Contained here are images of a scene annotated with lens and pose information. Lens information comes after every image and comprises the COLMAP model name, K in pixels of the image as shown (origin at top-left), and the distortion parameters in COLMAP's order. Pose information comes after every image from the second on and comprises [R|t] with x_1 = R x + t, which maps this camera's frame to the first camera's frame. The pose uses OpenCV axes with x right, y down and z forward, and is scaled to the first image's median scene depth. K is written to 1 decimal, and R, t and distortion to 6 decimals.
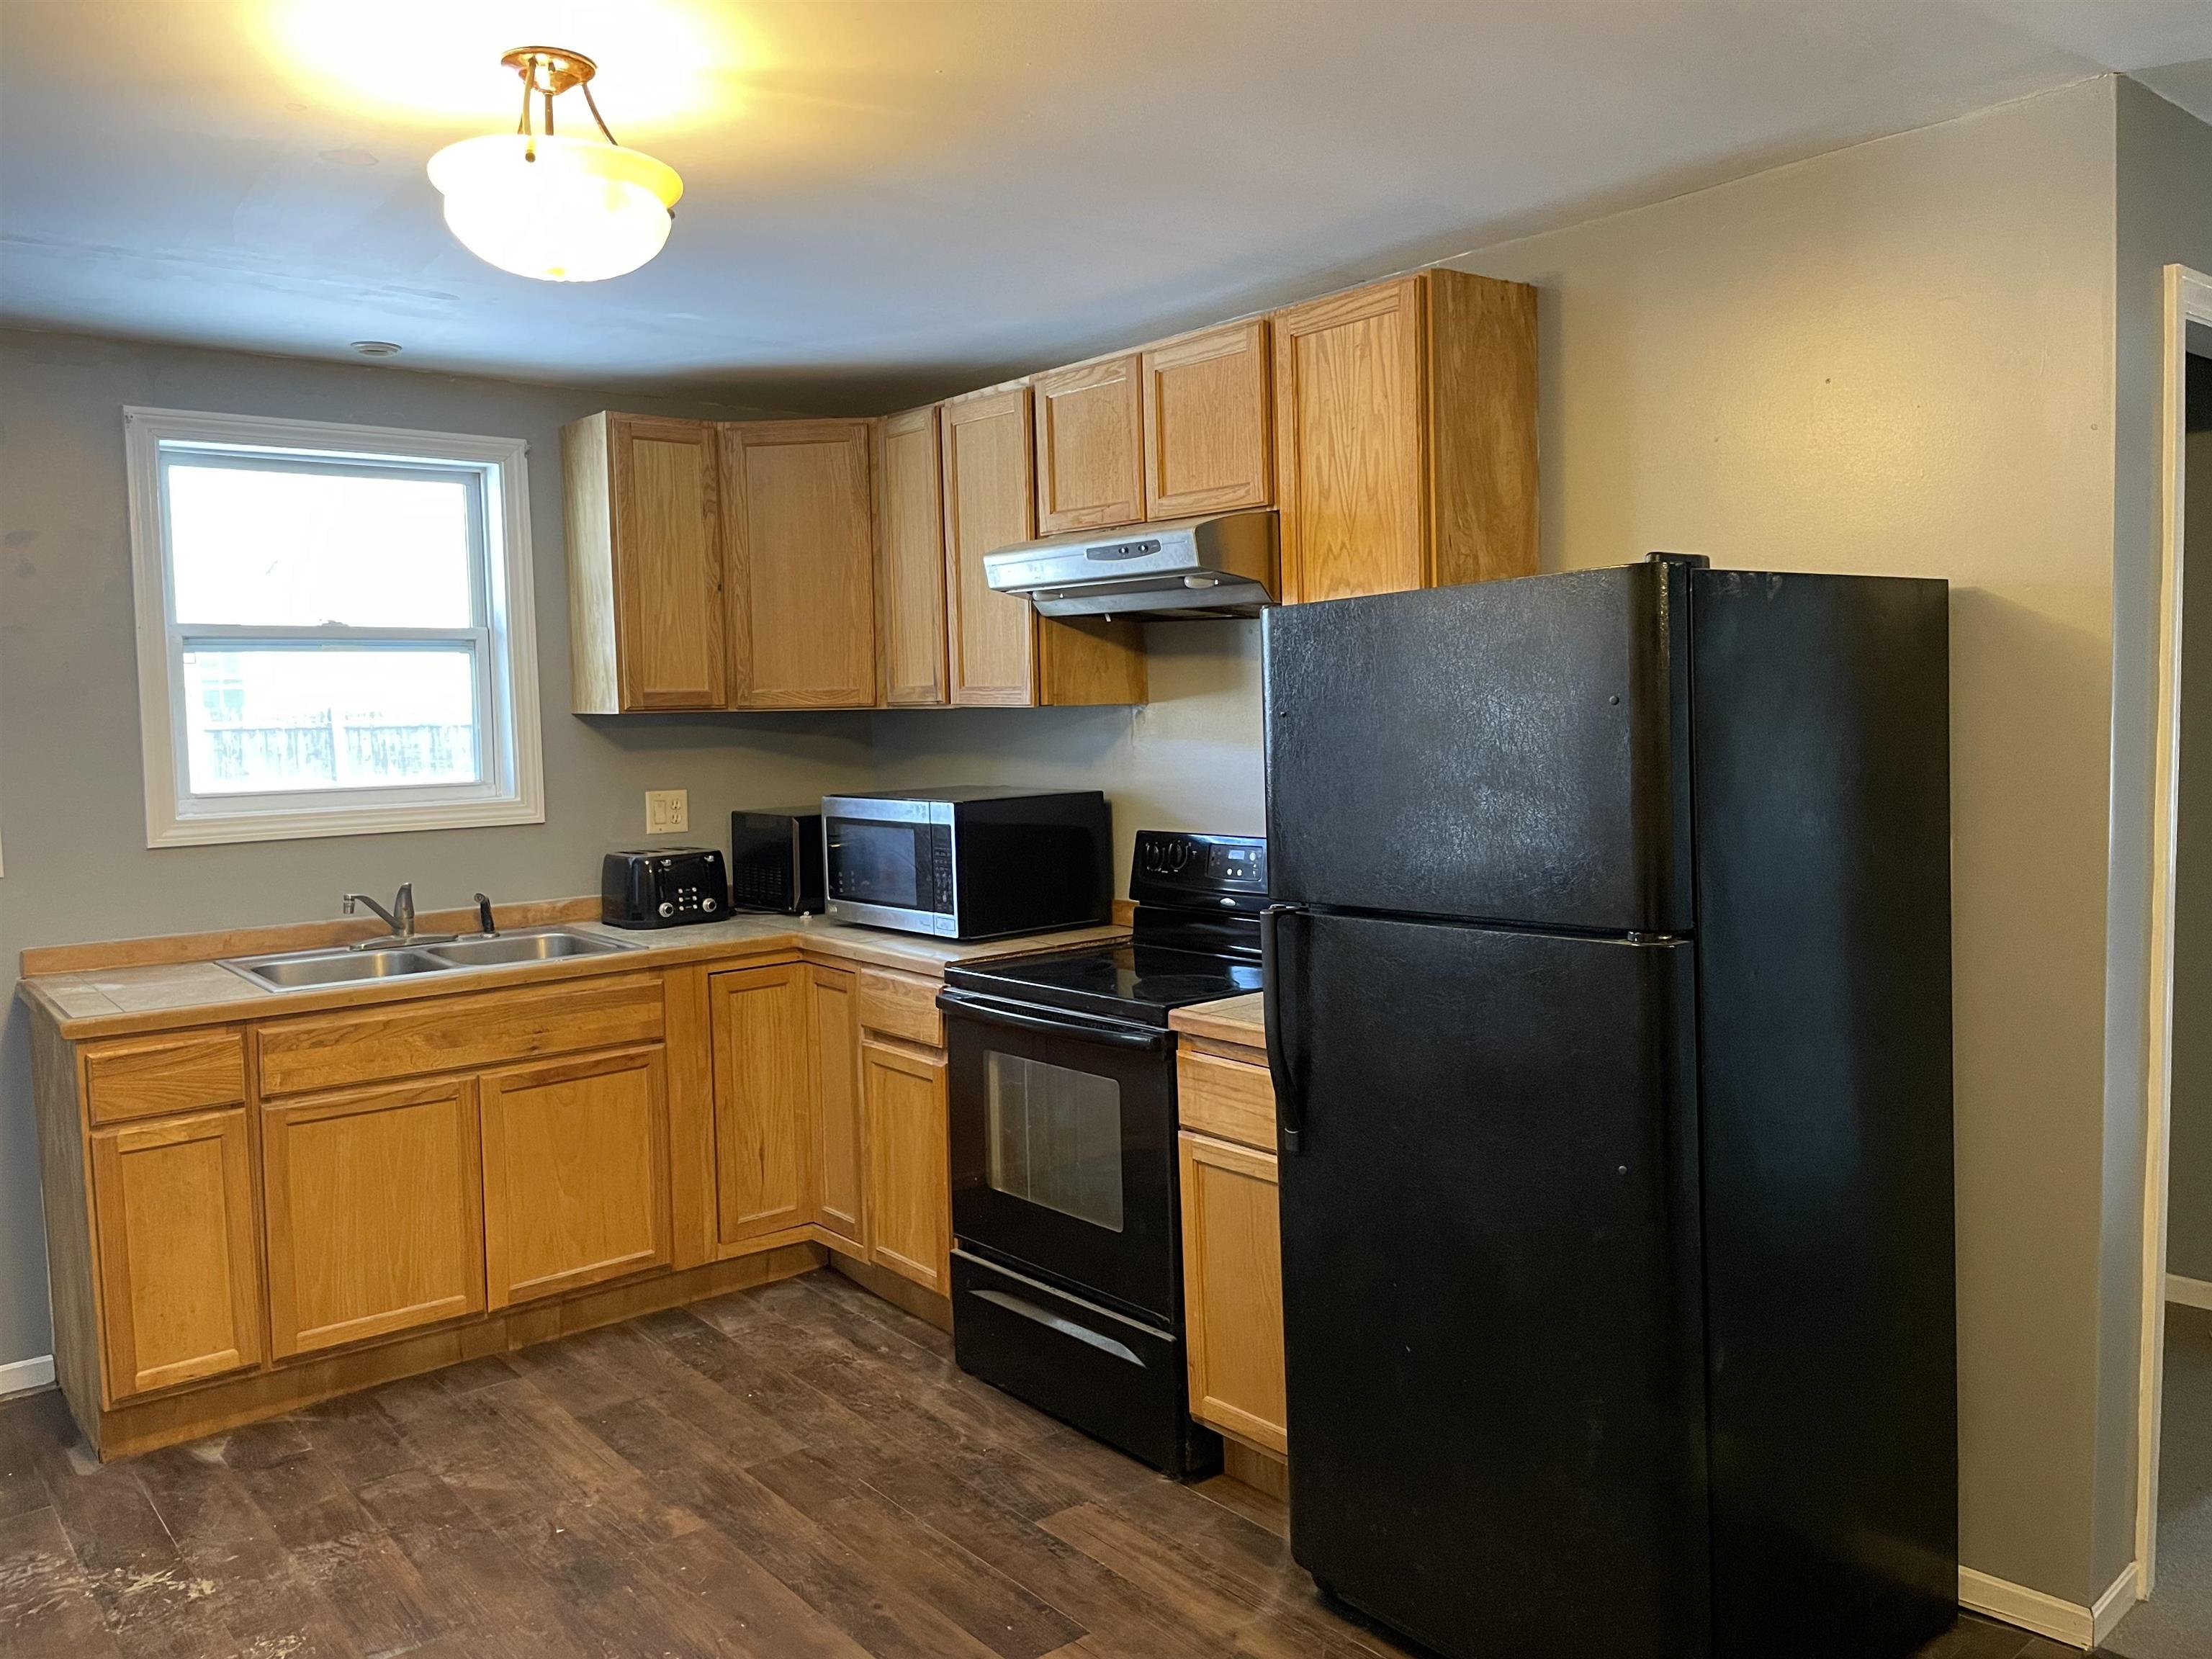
lens RADIAL K [[1691.2, 0, 1109.1], [0, 1691.2, 819.3], [0, 0, 1]] dist [0.058087, -0.069507]
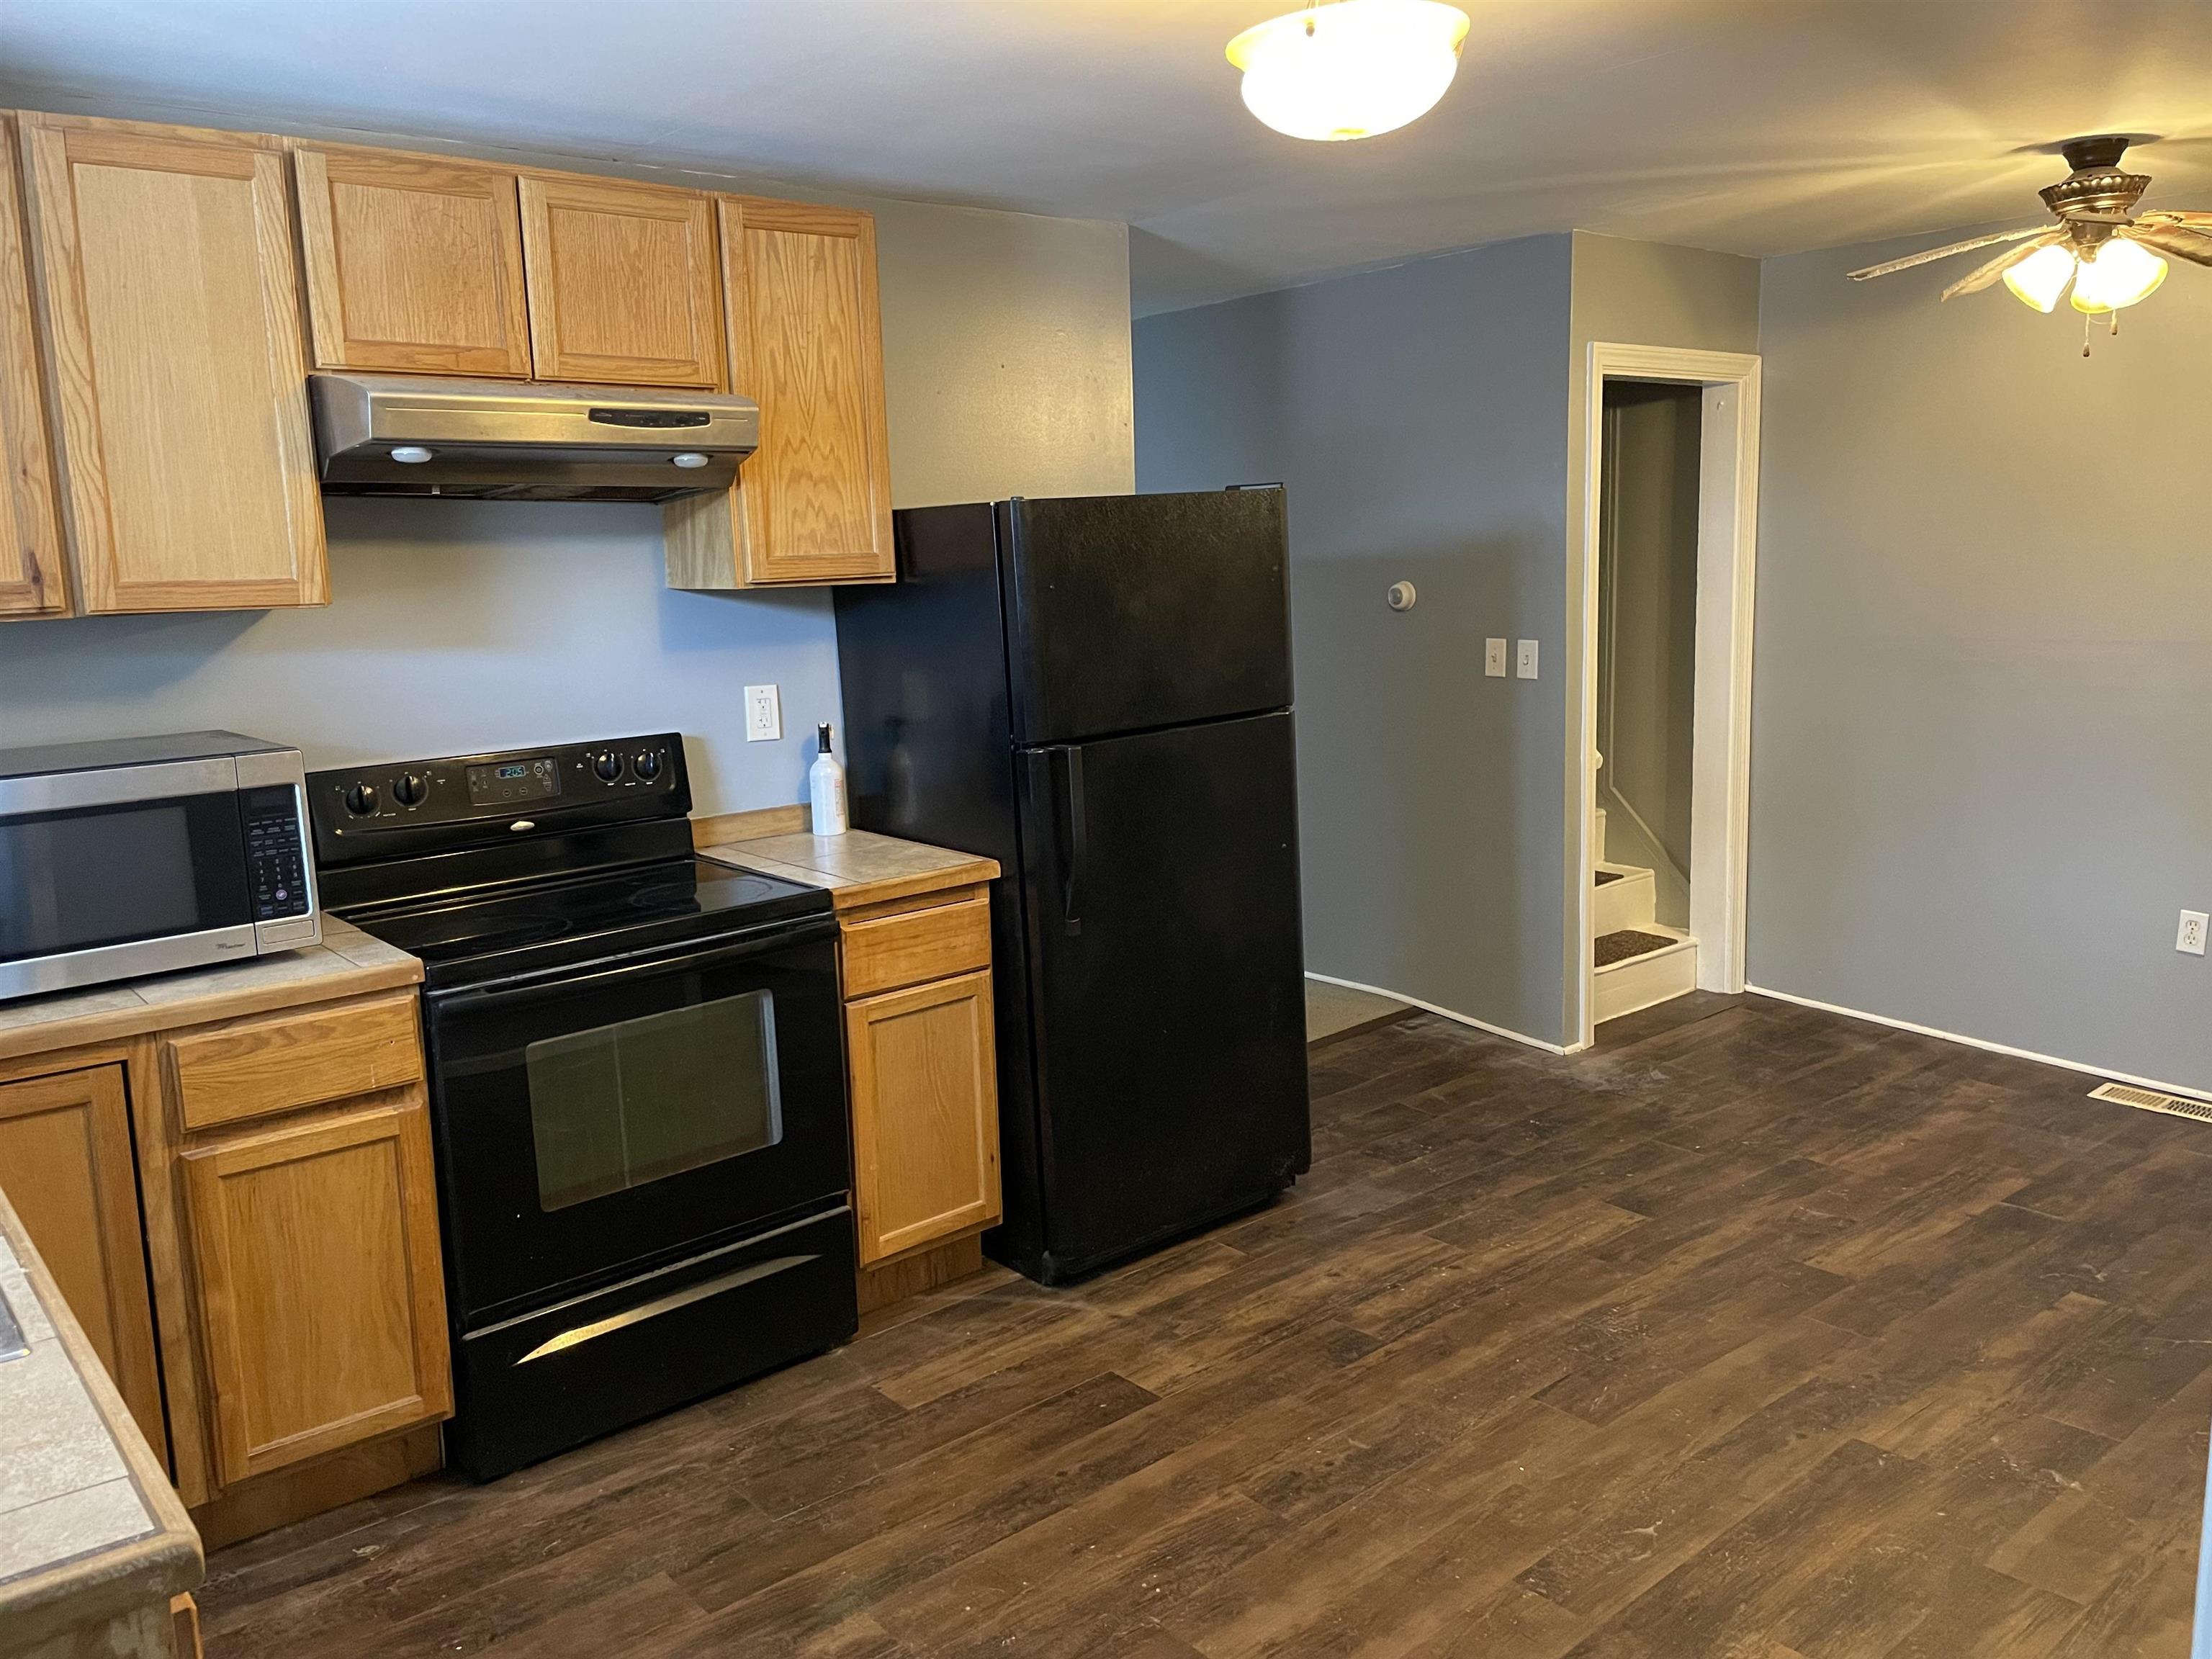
lens RADIAL K [[1691.2, 0, 1111.1], [0, 1691.2, 824.9], [0, 0, 1]] dist [0.058087, -0.069507]
pose [[-0.023516, -0.141328, 0.989683, -0.961093], [0.104038, 0.984236, 0.143022, -0.054331], [-0.994295, 0.106328, -0.008442, 0.831143]]
